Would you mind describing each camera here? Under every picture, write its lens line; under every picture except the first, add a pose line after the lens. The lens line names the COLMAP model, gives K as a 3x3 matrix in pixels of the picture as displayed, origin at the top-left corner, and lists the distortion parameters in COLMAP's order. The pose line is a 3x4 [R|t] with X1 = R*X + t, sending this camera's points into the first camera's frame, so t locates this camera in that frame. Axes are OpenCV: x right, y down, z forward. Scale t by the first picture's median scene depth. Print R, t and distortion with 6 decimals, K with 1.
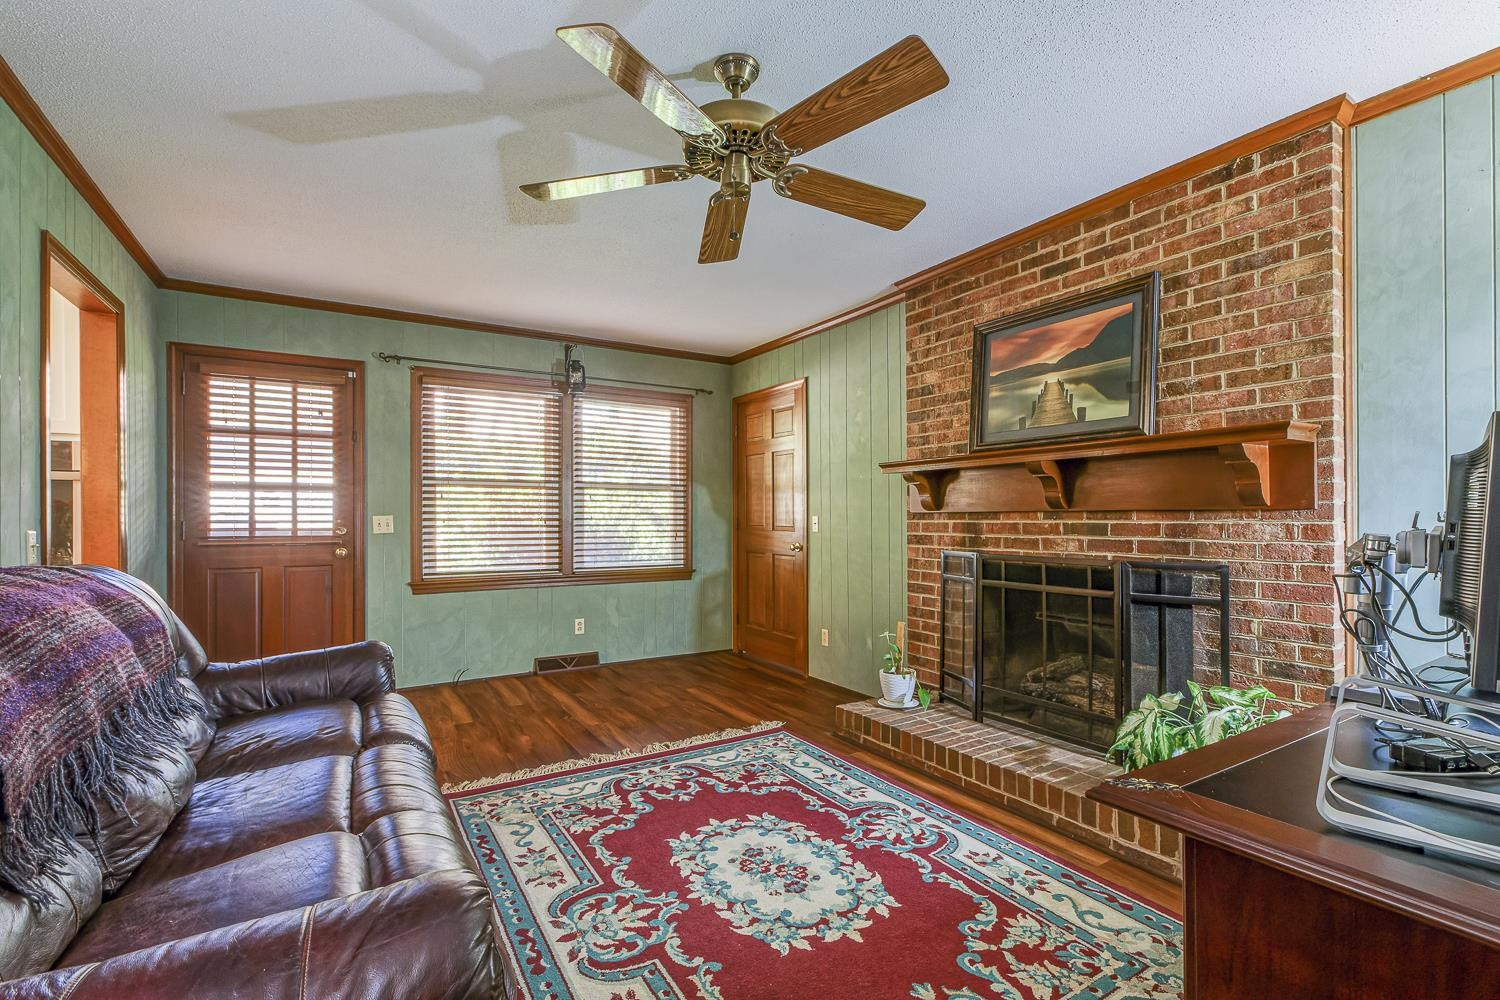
lens RADIAL K [[669.2, 0, 750.6], [0, 669.2, 515.4], [0, 0, 1]] dist [-0.018415, 0.011988]
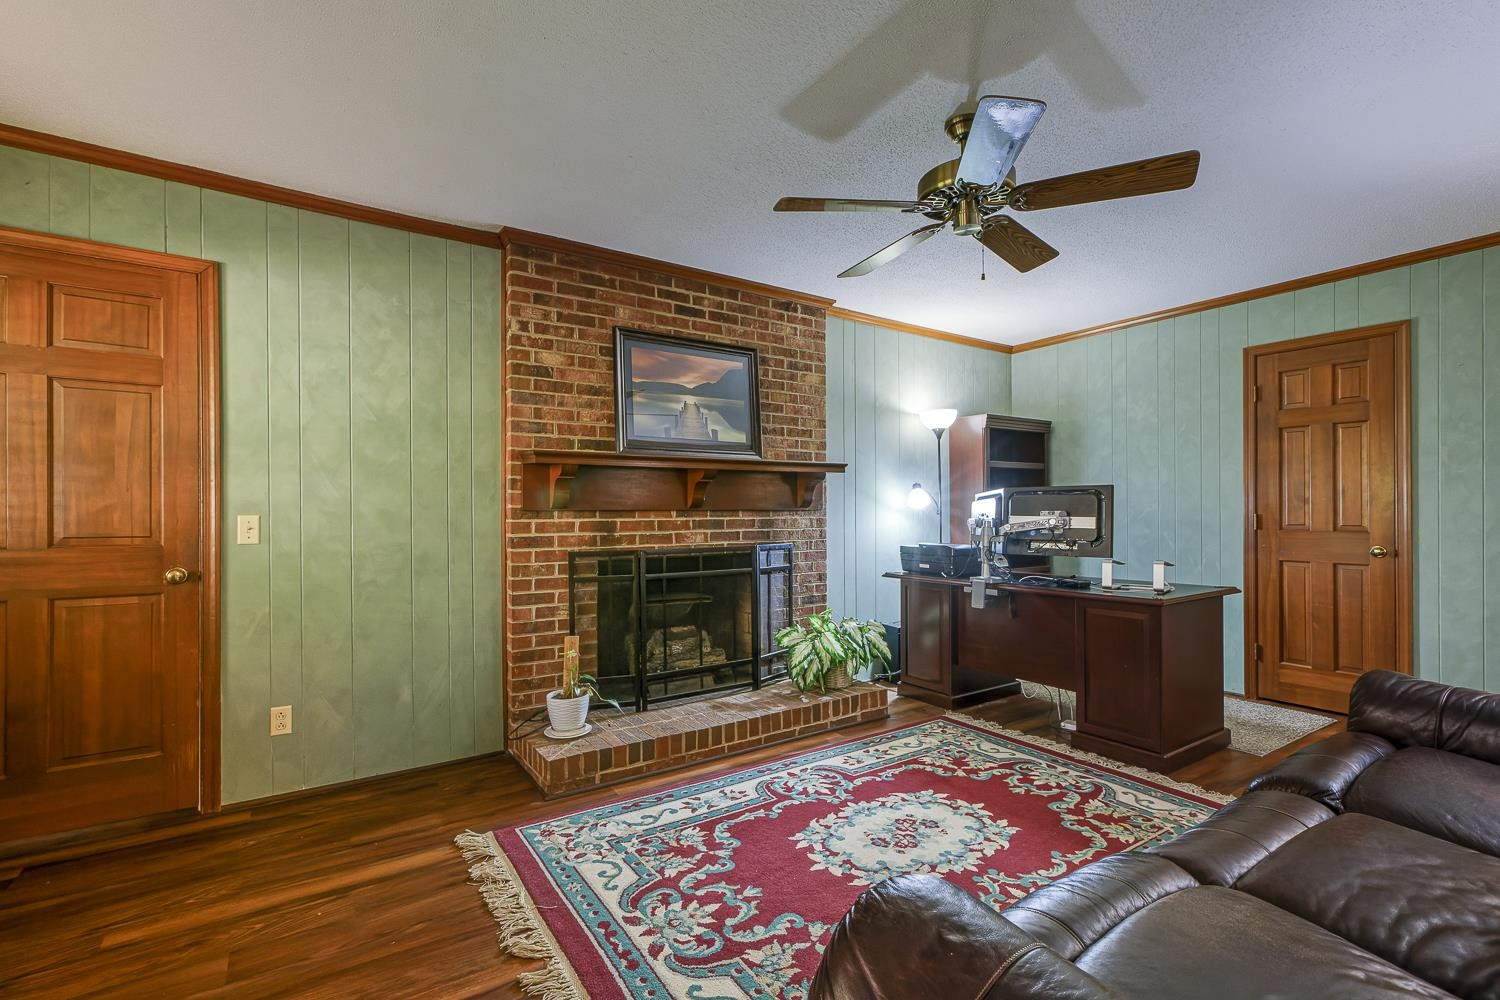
lens RADIAL K [[669.2, 0, 750.6], [0, 669.2, 515.4], [0, 0, 1]] dist [-0.018415, 0.011988]
pose [[-0.034621, 0.002864, 0.999396, -0.809840], [0.005442, 0.999982, -0.002677, 0.007562], [-0.999386, 0.005346, -0.034636, 0.990755]]
